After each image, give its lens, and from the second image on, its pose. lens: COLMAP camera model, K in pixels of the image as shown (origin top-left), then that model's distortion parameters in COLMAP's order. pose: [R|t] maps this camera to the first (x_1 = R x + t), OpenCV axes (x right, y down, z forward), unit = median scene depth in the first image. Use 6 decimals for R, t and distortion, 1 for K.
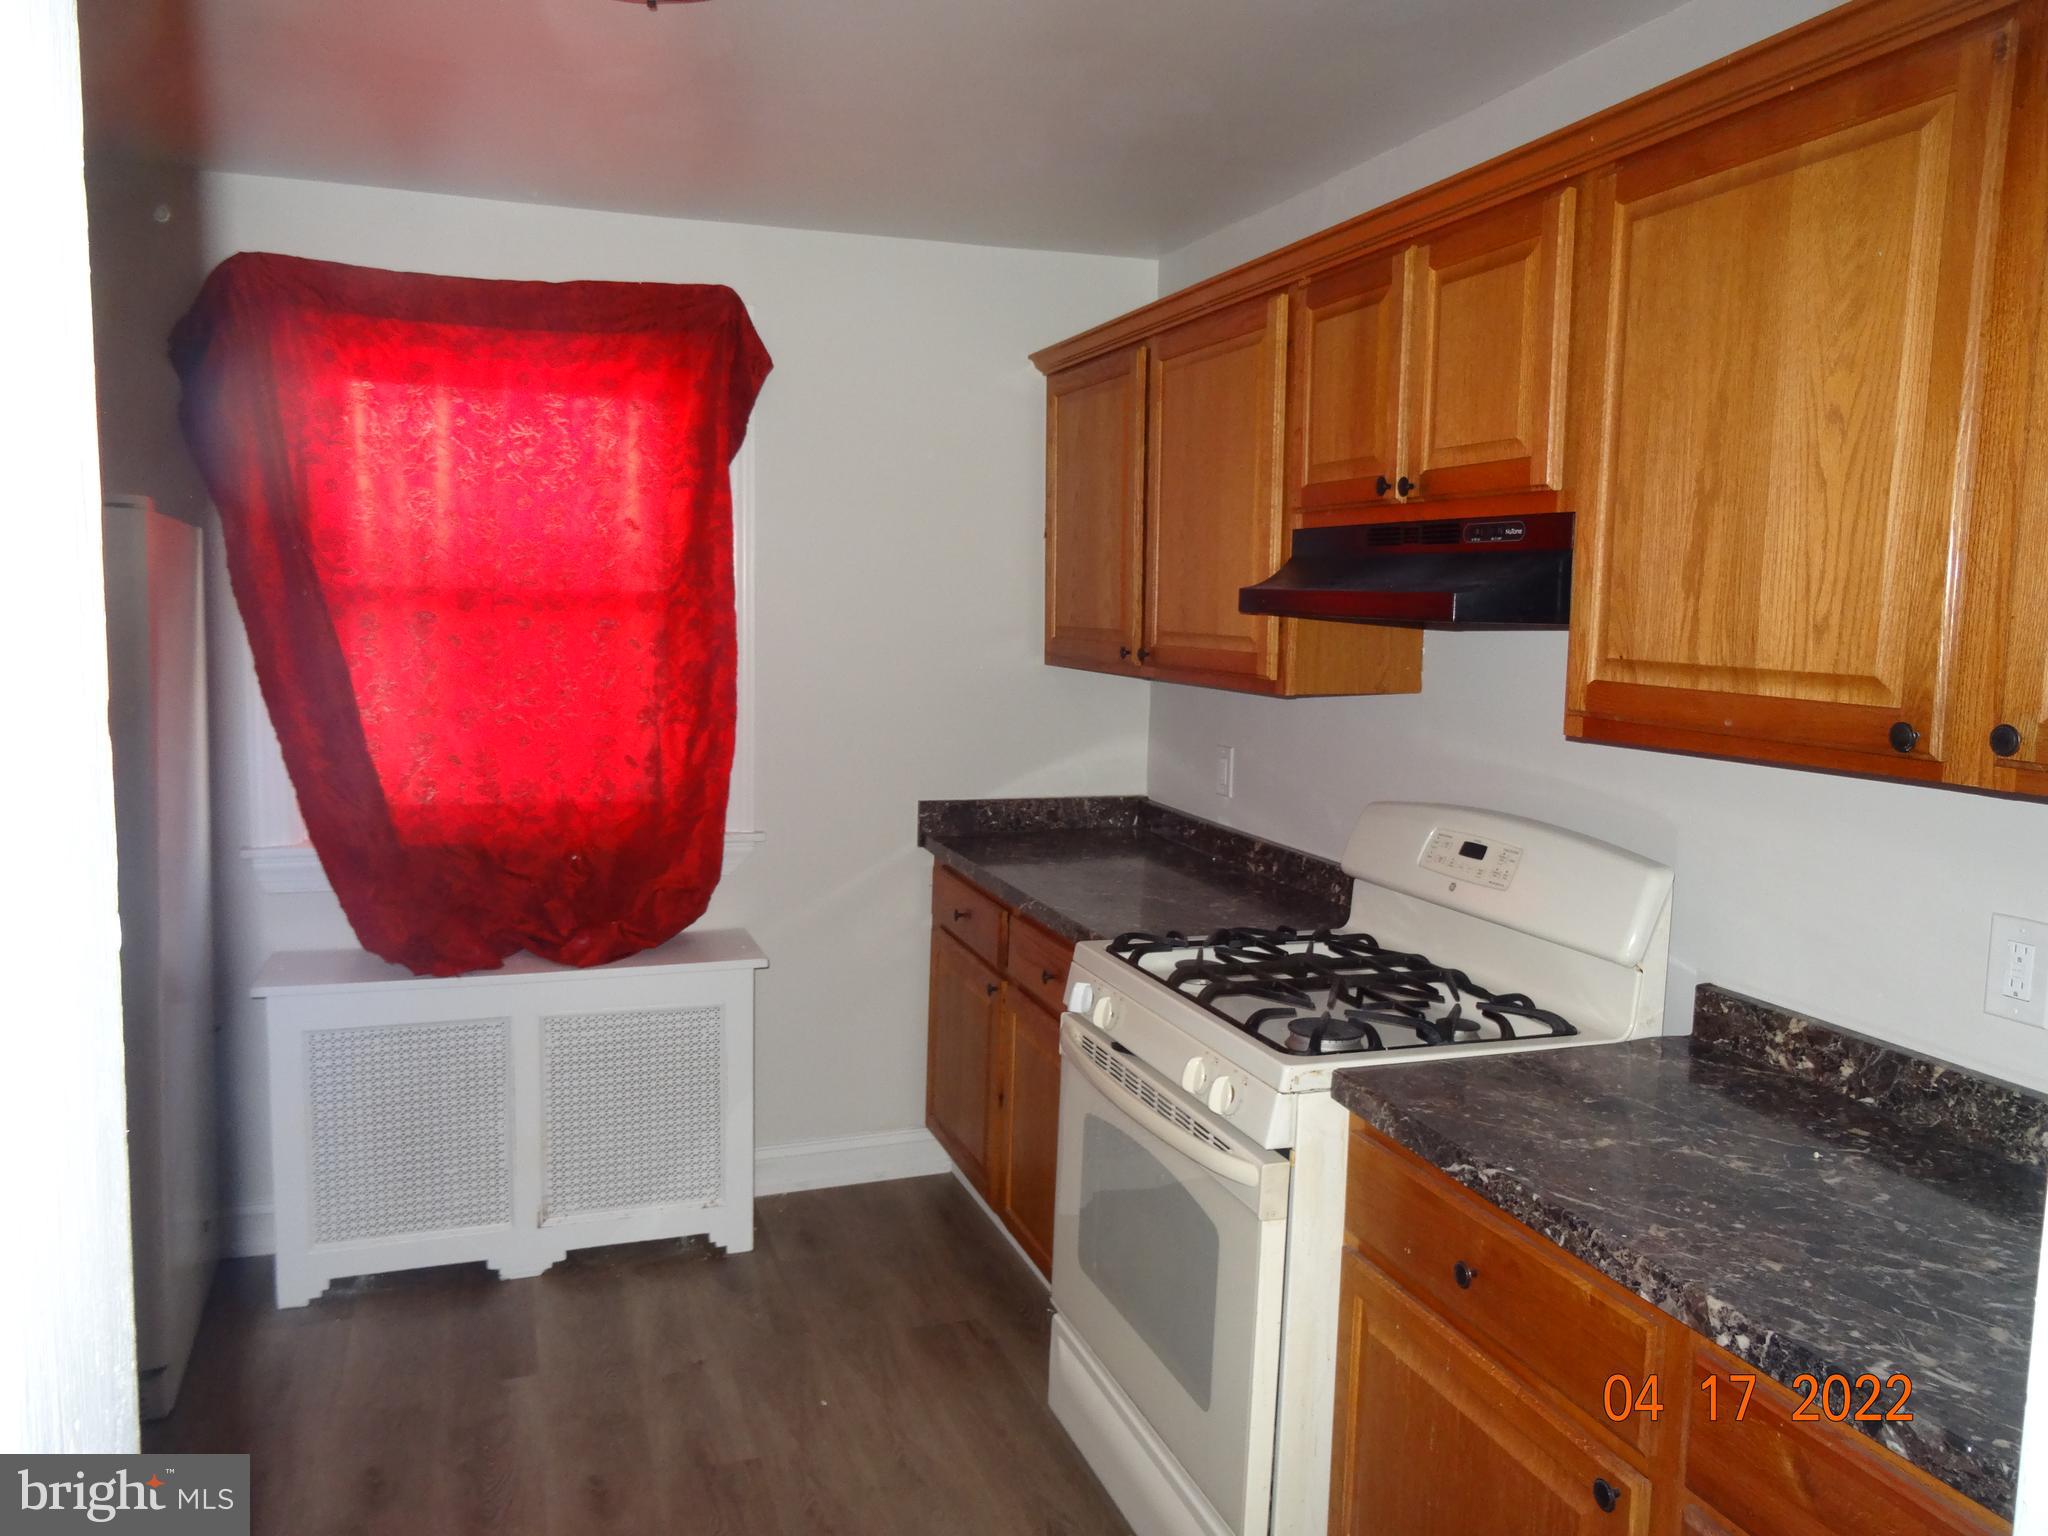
lens RADIAL K [[1481.9, 0, 1028.3], [0, 1481.9, 744.3], [0, 0, 1]] dist [0.012115, -0.010322]
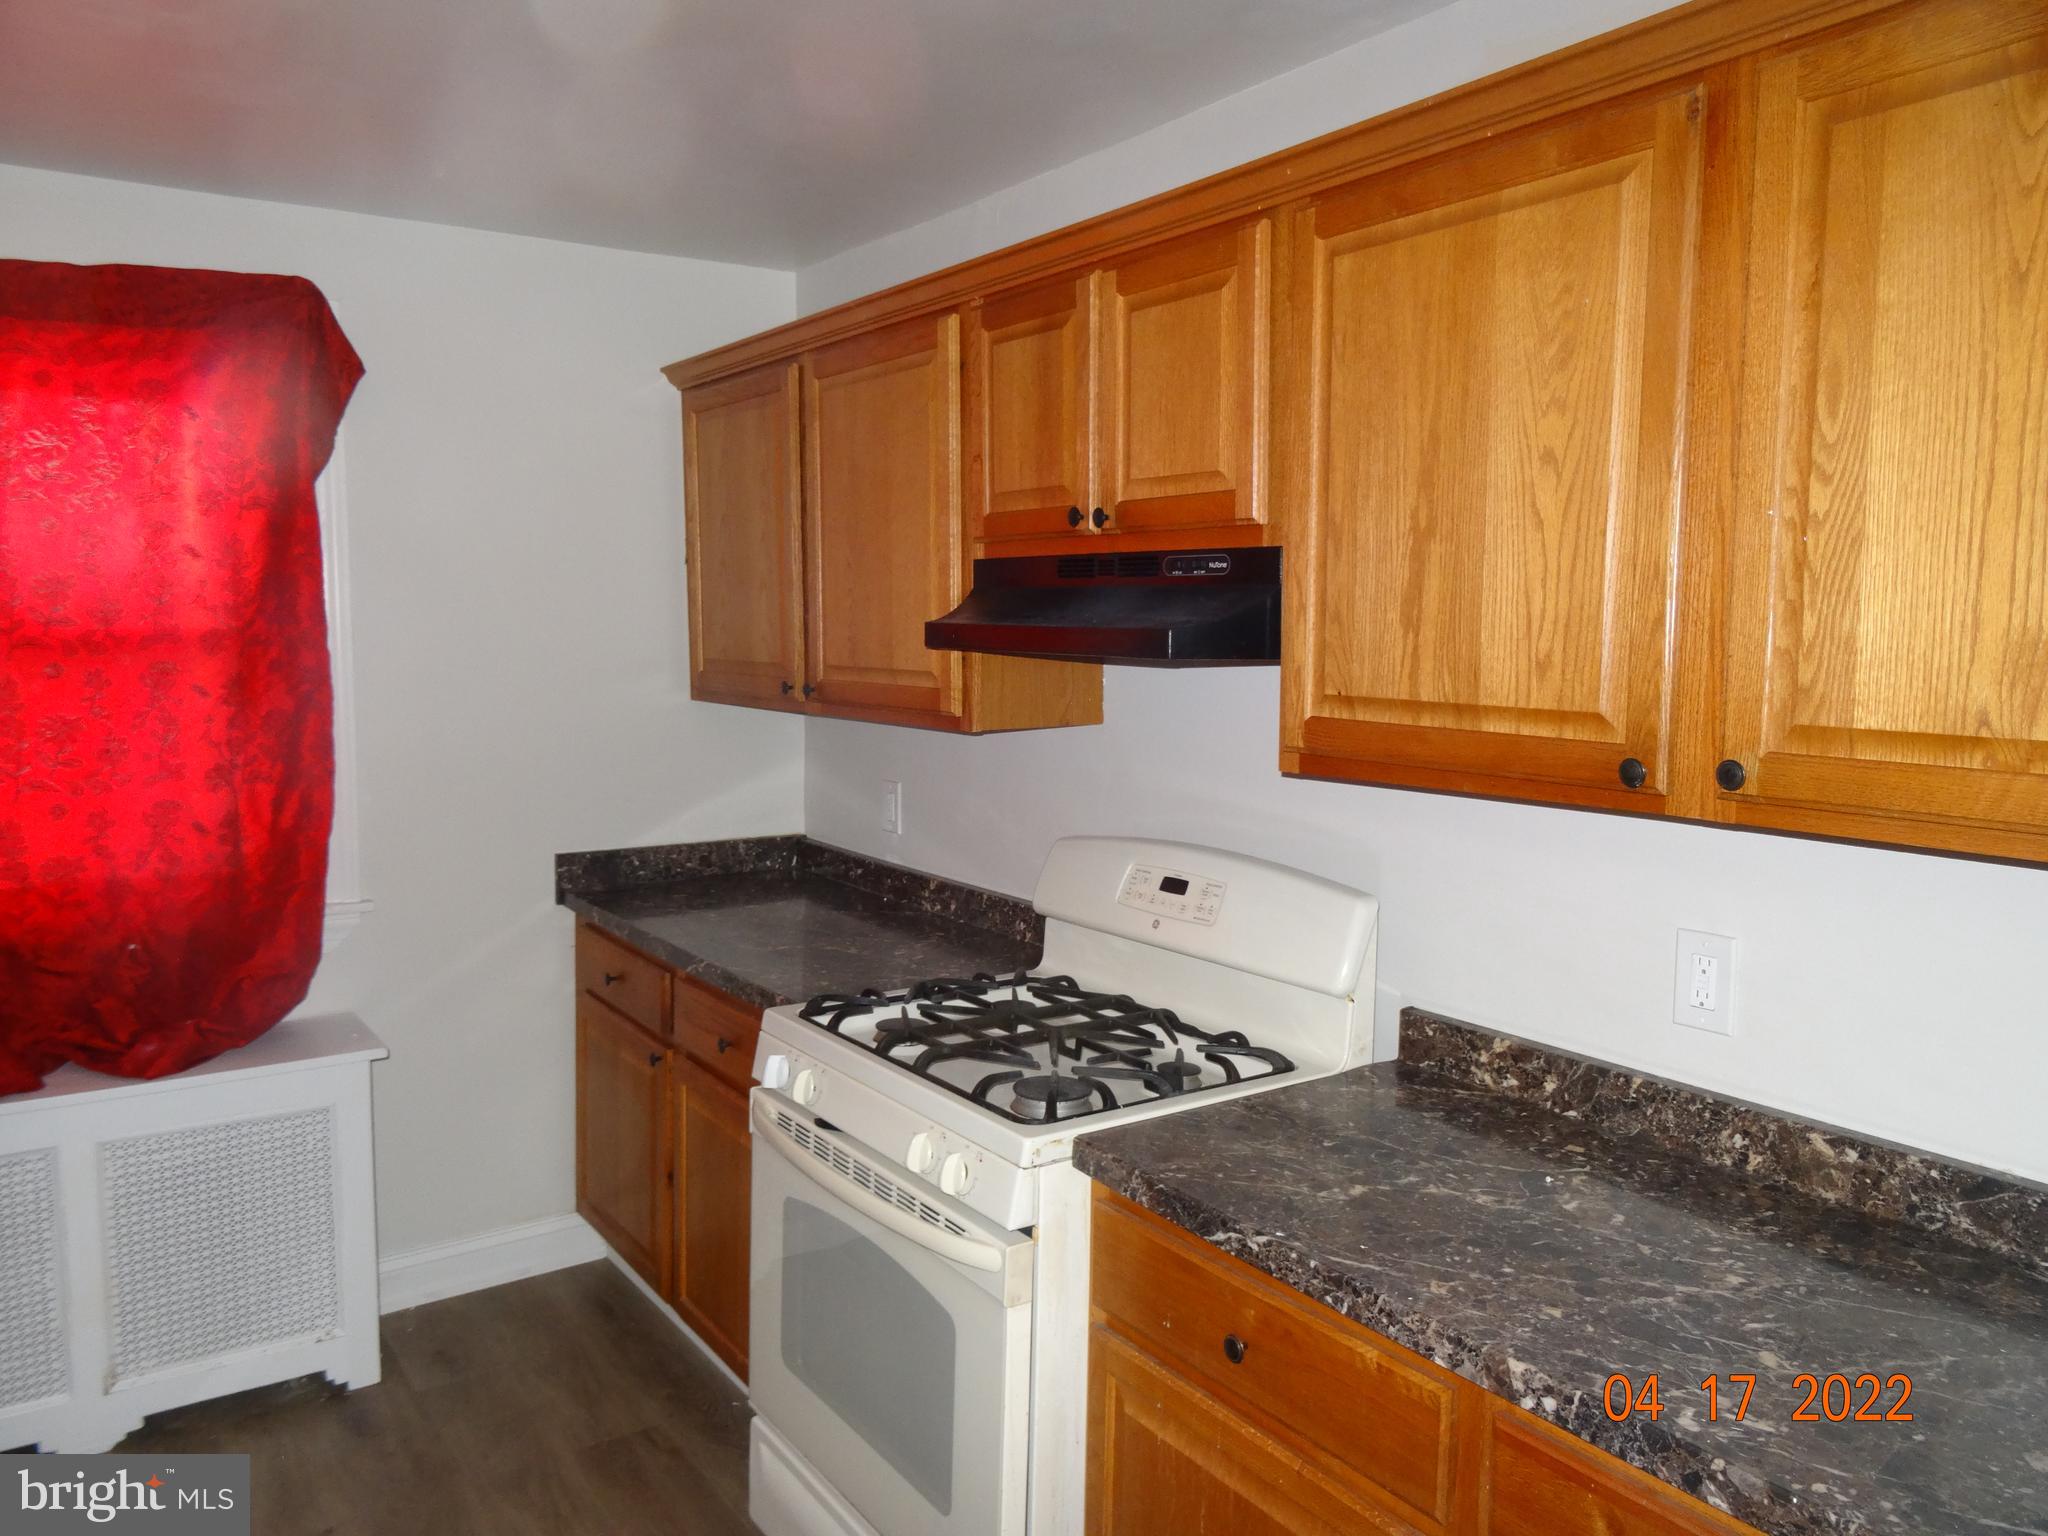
lens RADIAL K [[1481.9, 0, 1023.9], [0, 1481.9, 743.6], [0, 0, 1]] dist [0.012115, -0.010322]
pose [[0.964516, -0.037974, 0.261278, -0.060844], [0.040196, 0.999187, -0.003165, -0.028708], [-0.260945, 0.013555, 0.965258, 0.090725]]
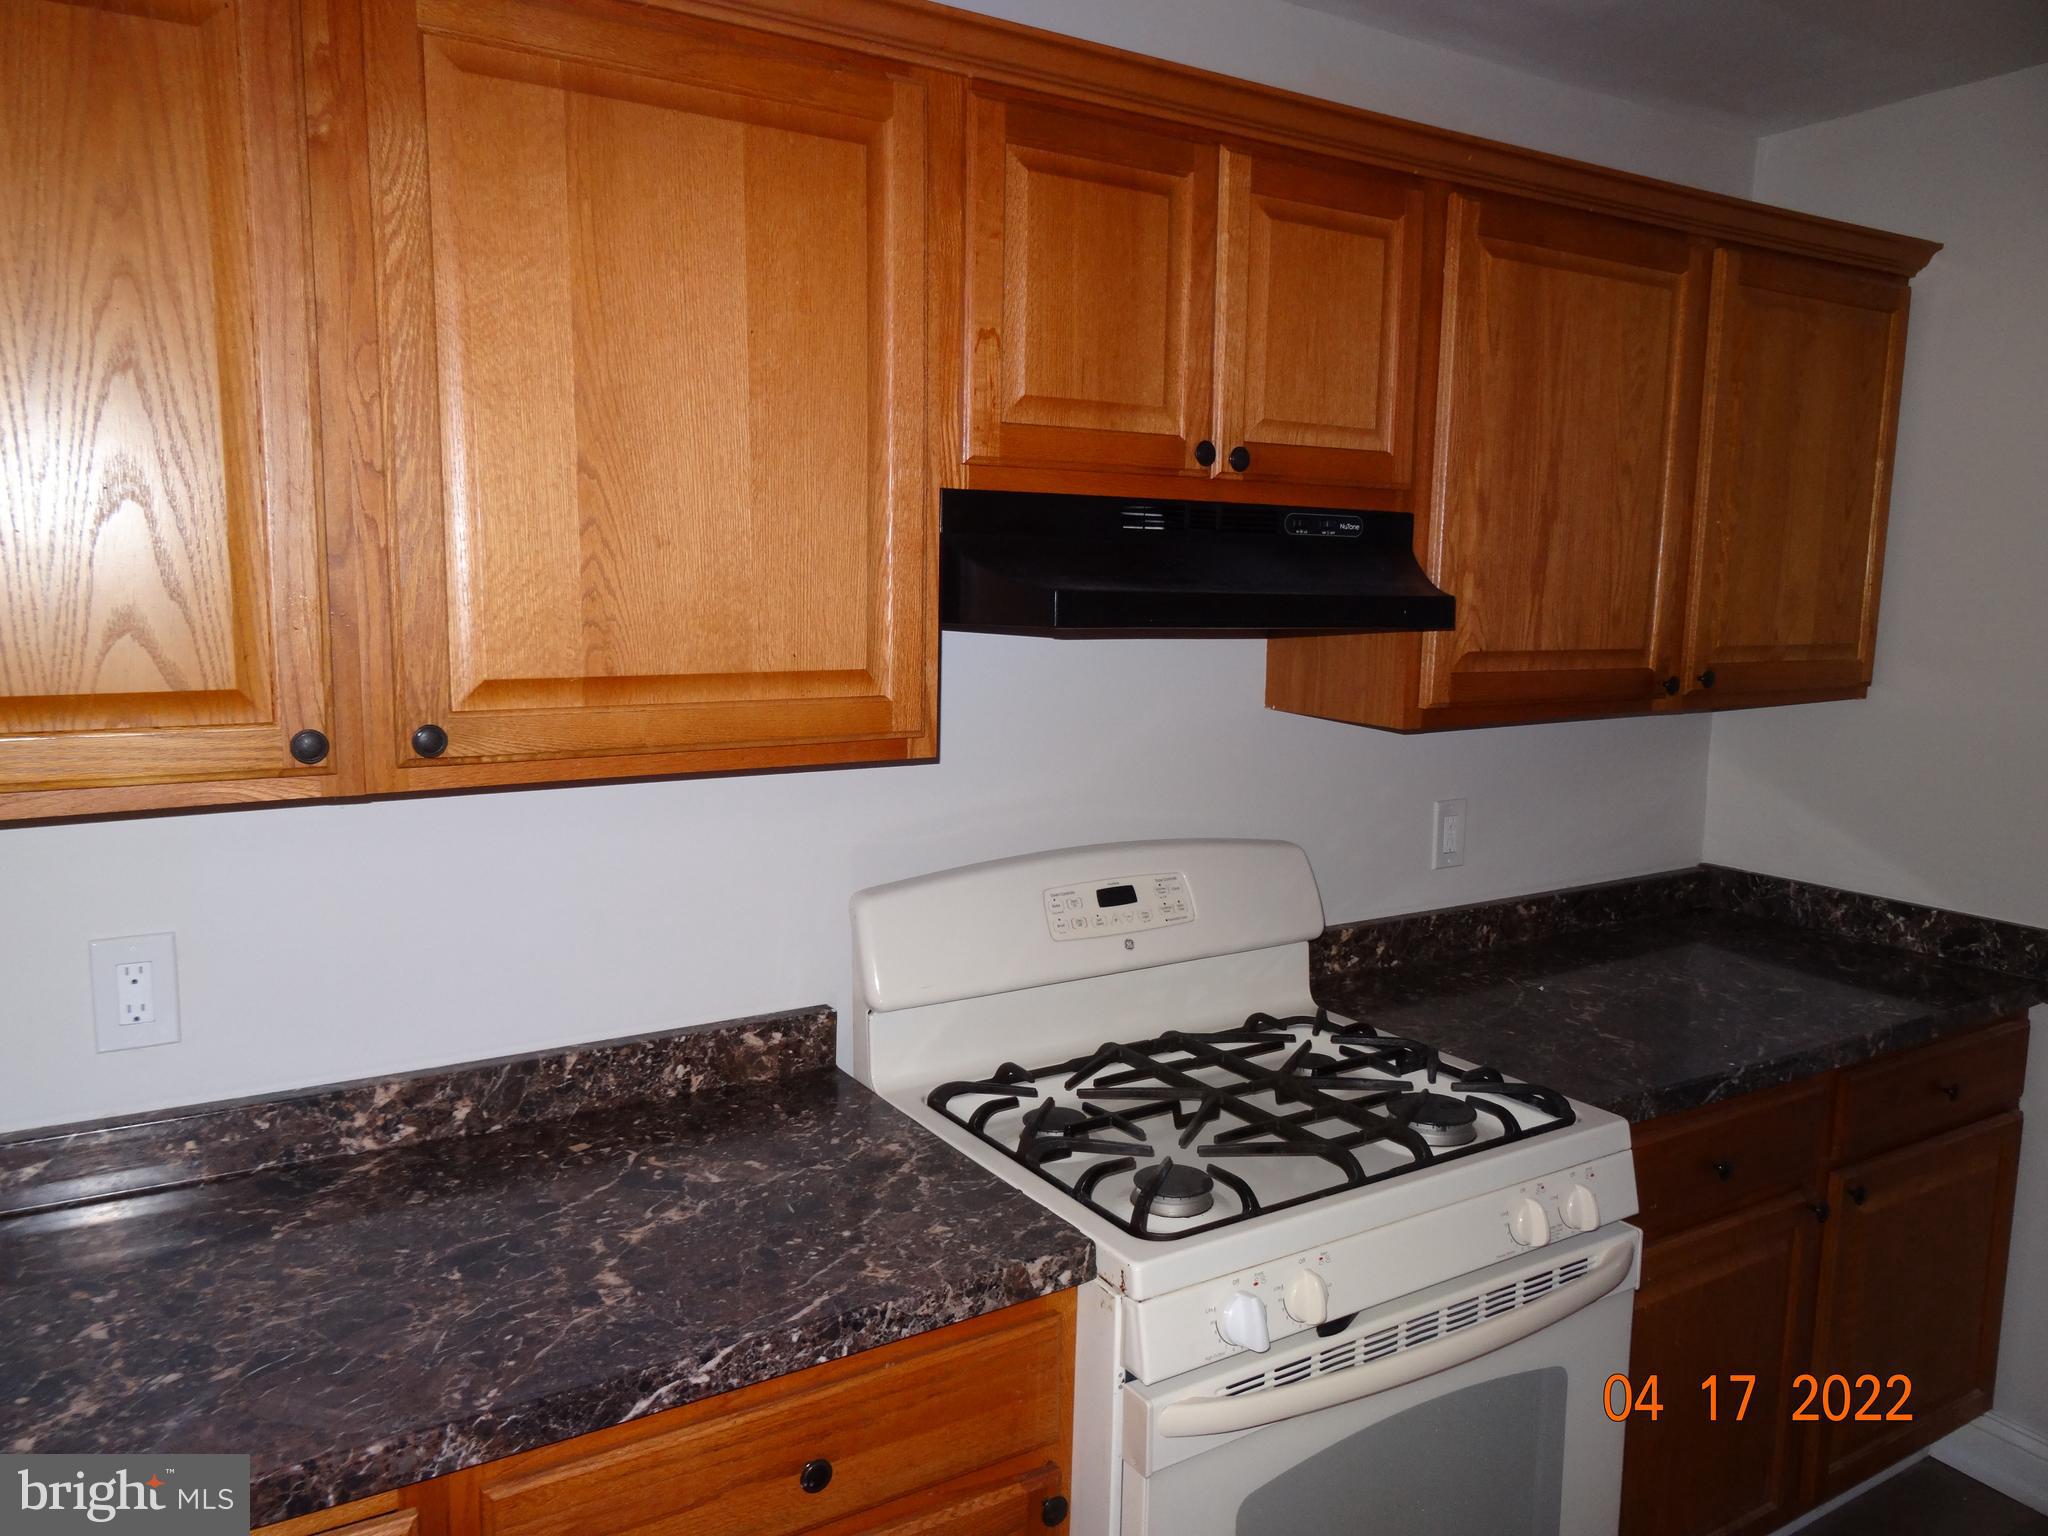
lens RADIAL K [[1481.9, 0, 1031.3], [0, 1481.9, 740.8], [0, 0, 1]] dist [0.012115, -0.010322]
pose [[-0.218268, -0.147480, 0.964681, -0.584629], [0.070309, 0.983570, 0.166276, -0.189653], [-0.973353, 0.104118, -0.204312, 1.474251]]
